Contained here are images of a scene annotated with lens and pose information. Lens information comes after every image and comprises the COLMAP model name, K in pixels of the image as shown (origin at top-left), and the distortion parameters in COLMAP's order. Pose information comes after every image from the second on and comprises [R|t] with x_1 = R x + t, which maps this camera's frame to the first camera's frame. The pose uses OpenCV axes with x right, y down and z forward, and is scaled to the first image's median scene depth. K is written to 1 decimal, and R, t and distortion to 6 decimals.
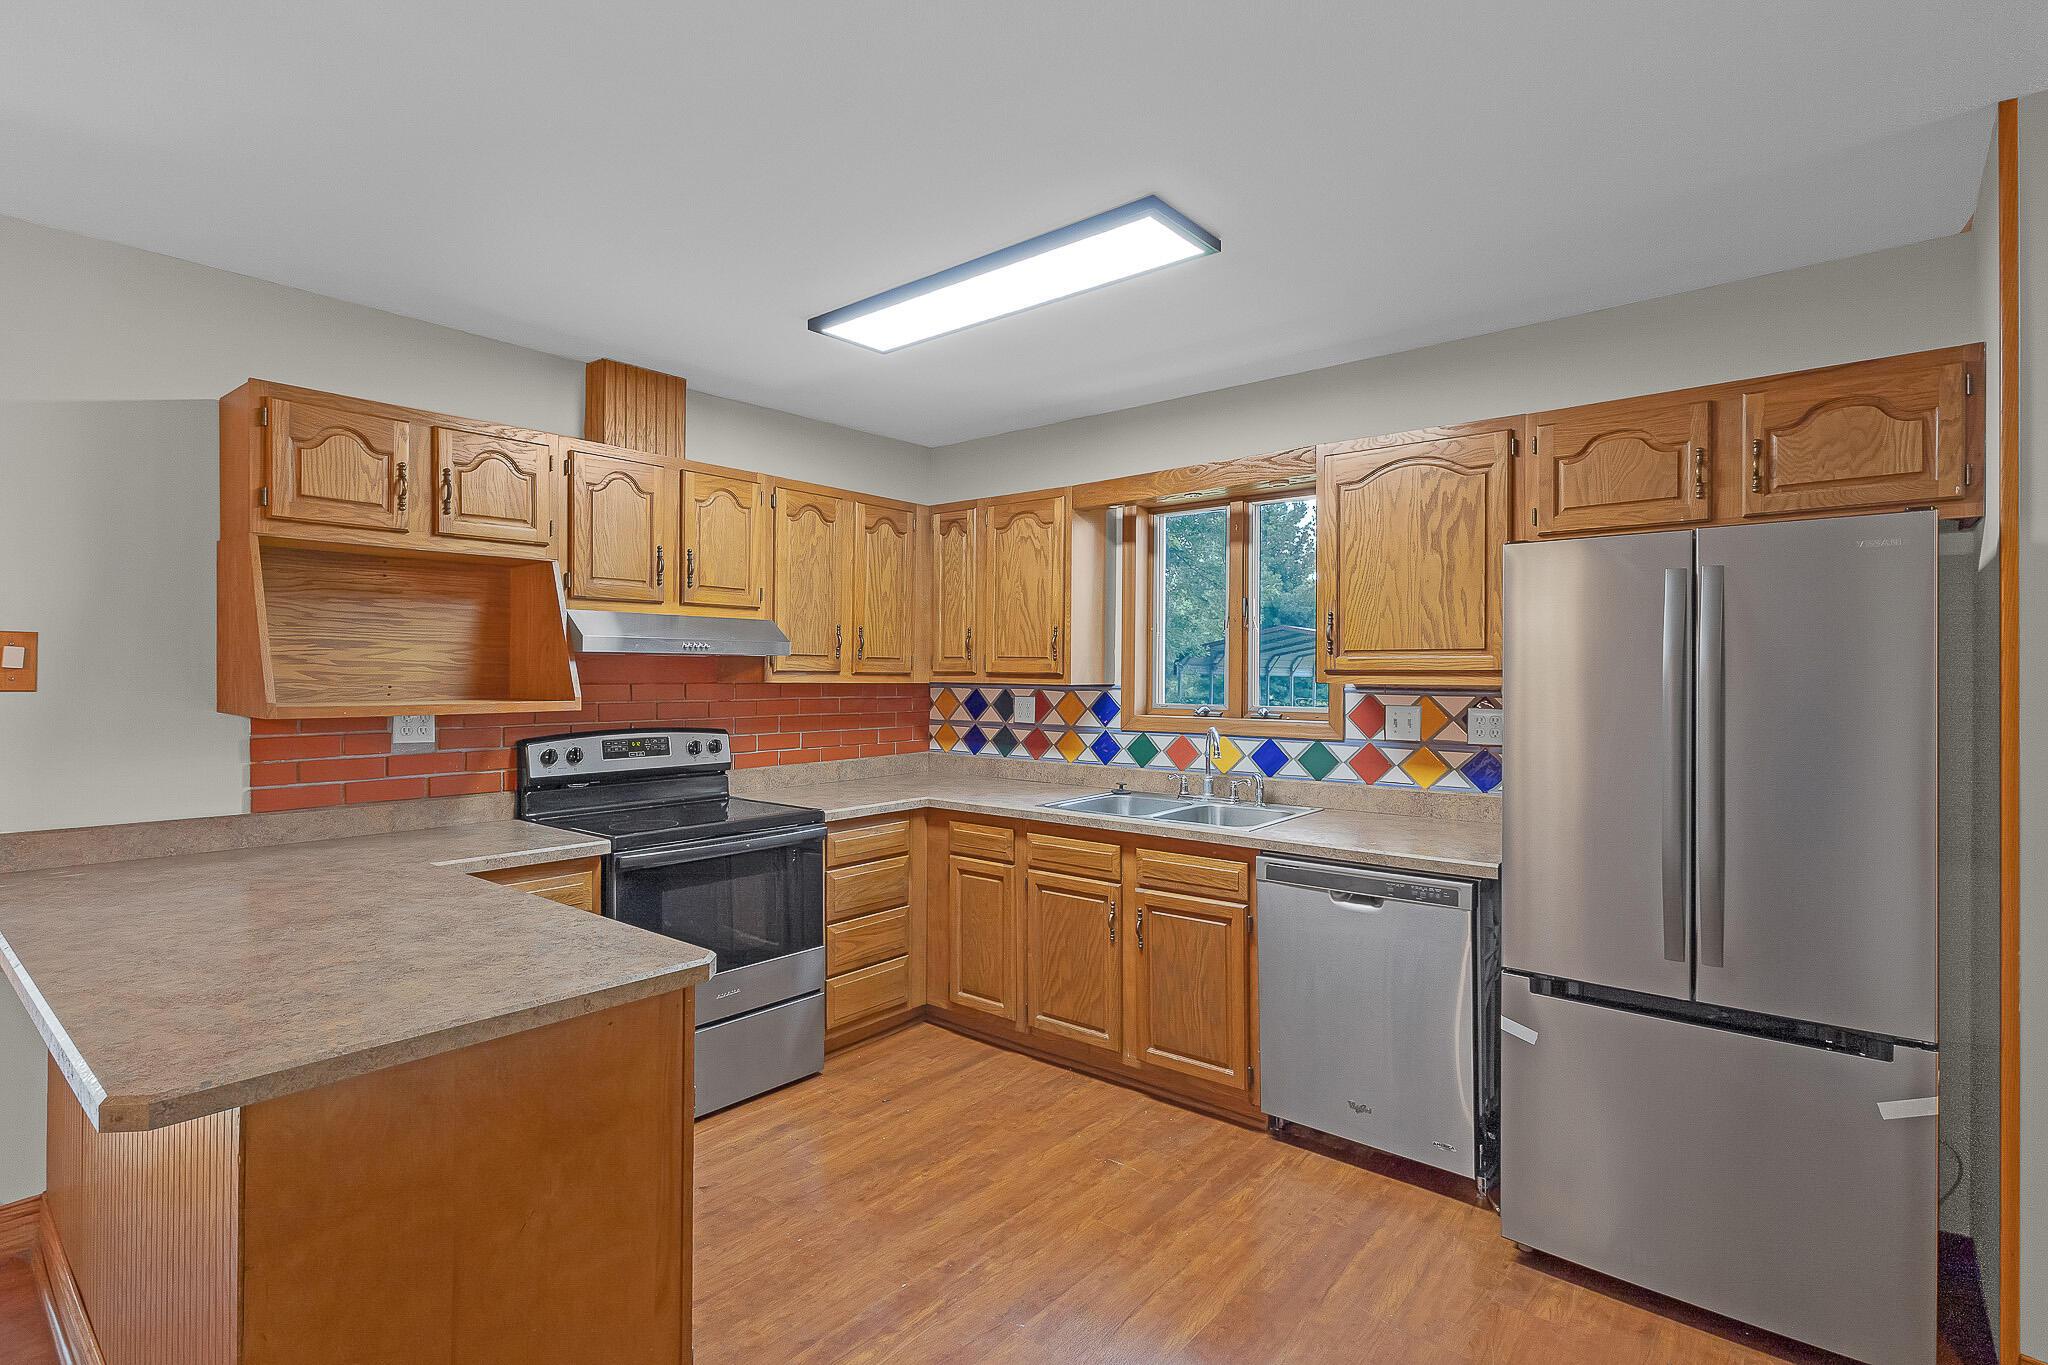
lens RADIAL K [[978.1, 0, 1024.0], [0, 978.1, 682.5], [0, 0, 1]] dist [0.004537, 0.000911]
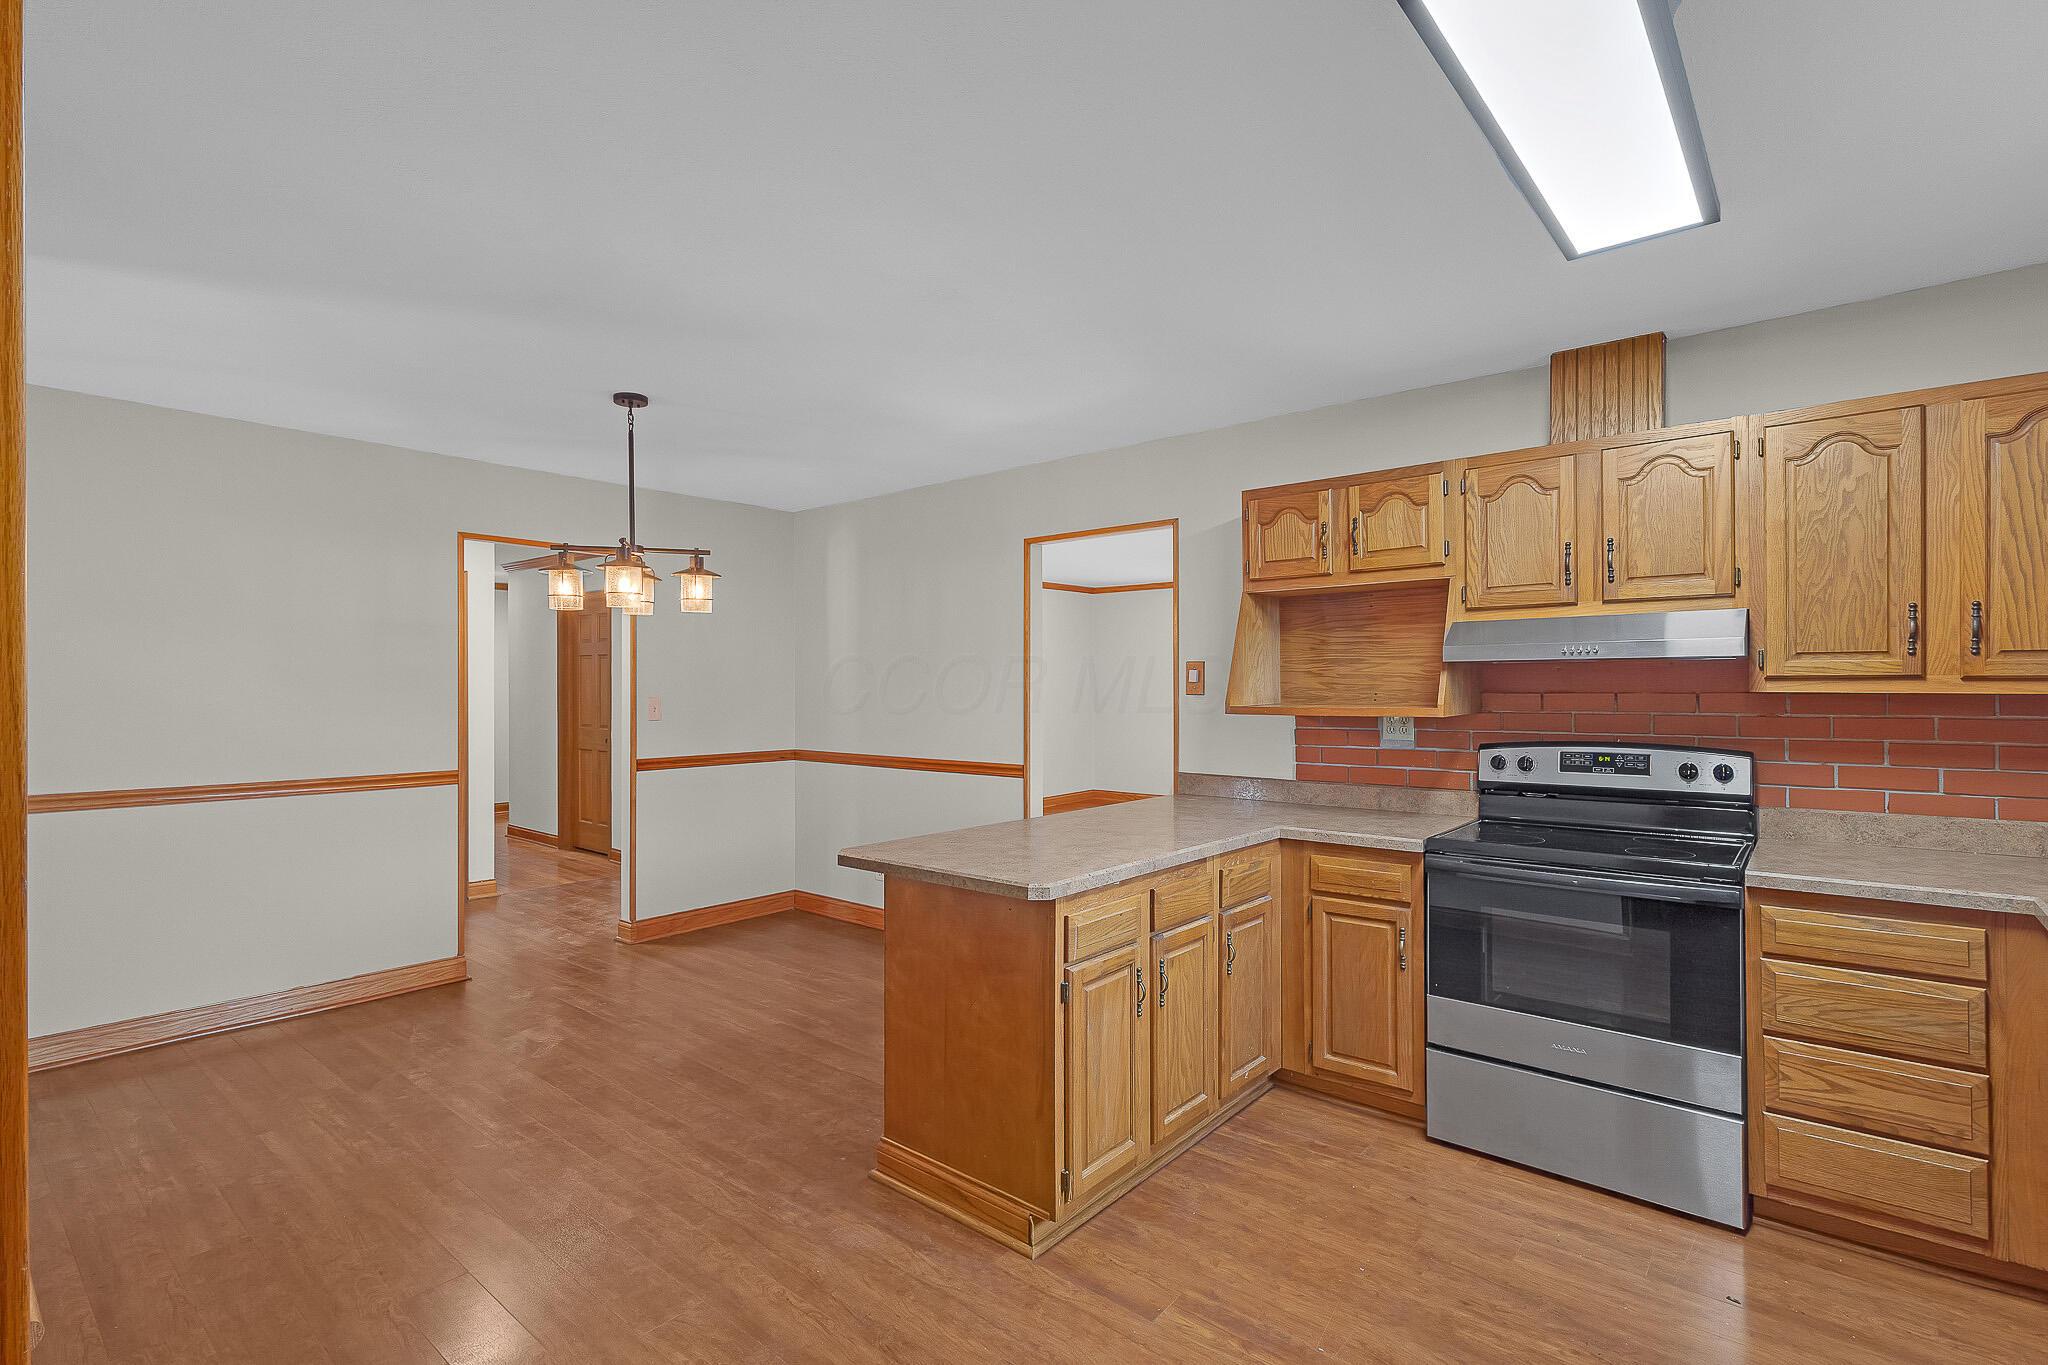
lens RADIAL K [[978.1, 0, 1024.0], [0, 978.1, 682.5], [0, 0, 1]] dist [0.004537, 0.000911]
pose [[-0.009548, -0.005804, -0.999938, 0.548021], [-0.001591, 0.999982, -0.005790, -0.002062], [0.999953, 0.001535, -0.009558, 0.498672]]
